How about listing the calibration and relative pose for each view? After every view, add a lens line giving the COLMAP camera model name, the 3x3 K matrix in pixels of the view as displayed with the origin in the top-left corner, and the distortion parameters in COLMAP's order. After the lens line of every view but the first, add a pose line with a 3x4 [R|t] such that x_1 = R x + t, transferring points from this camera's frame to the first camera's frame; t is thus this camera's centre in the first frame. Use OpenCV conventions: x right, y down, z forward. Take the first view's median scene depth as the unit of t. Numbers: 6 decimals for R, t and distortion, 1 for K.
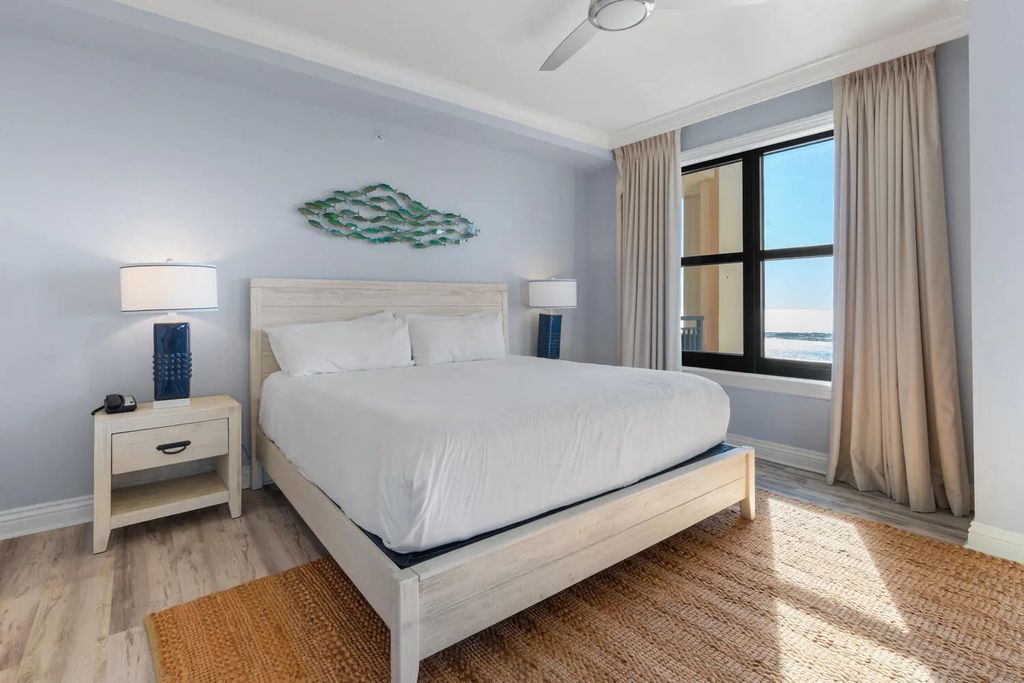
lens RADIAL K [[474.3, 0, 505.9], [0, 474.3, 317.2], [0, 0, 1]] dist [-0.009688, 0.004180]
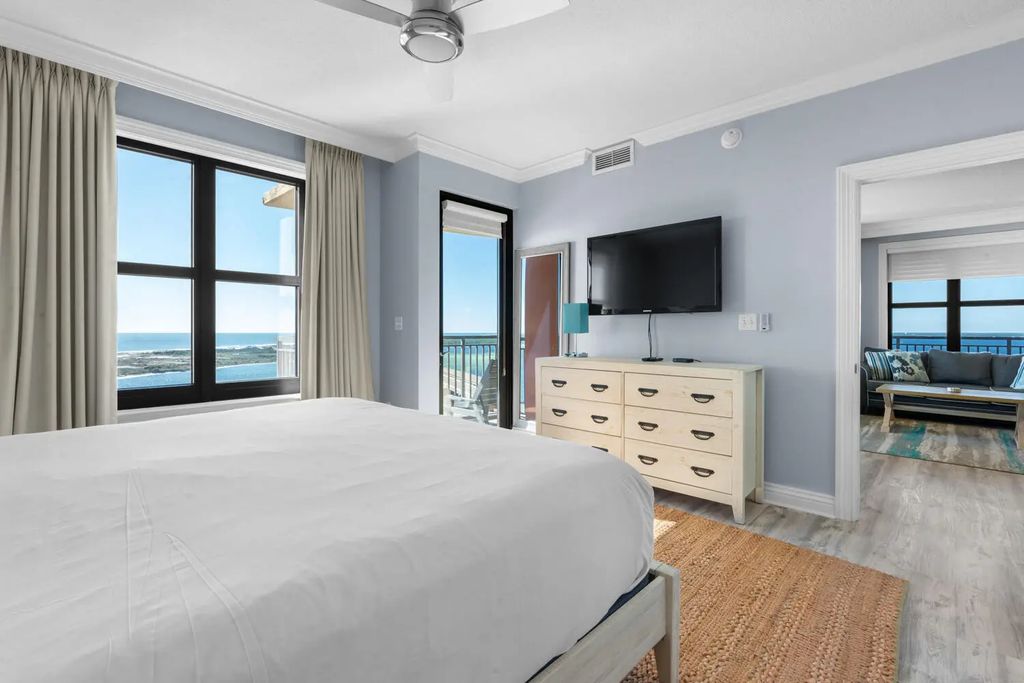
lens RADIAL K [[475.0, 0, 507.7], [0, 475.0, 337.5], [0, 0, 1]] dist [-0.014928, 0.005864]
pose [[-0.122860, -0.013376, 0.992334, -0.454588], [0.014110, 0.999785, 0.015224, -0.012380], [-0.992324, 0.015873, -0.122644, 0.538965]]
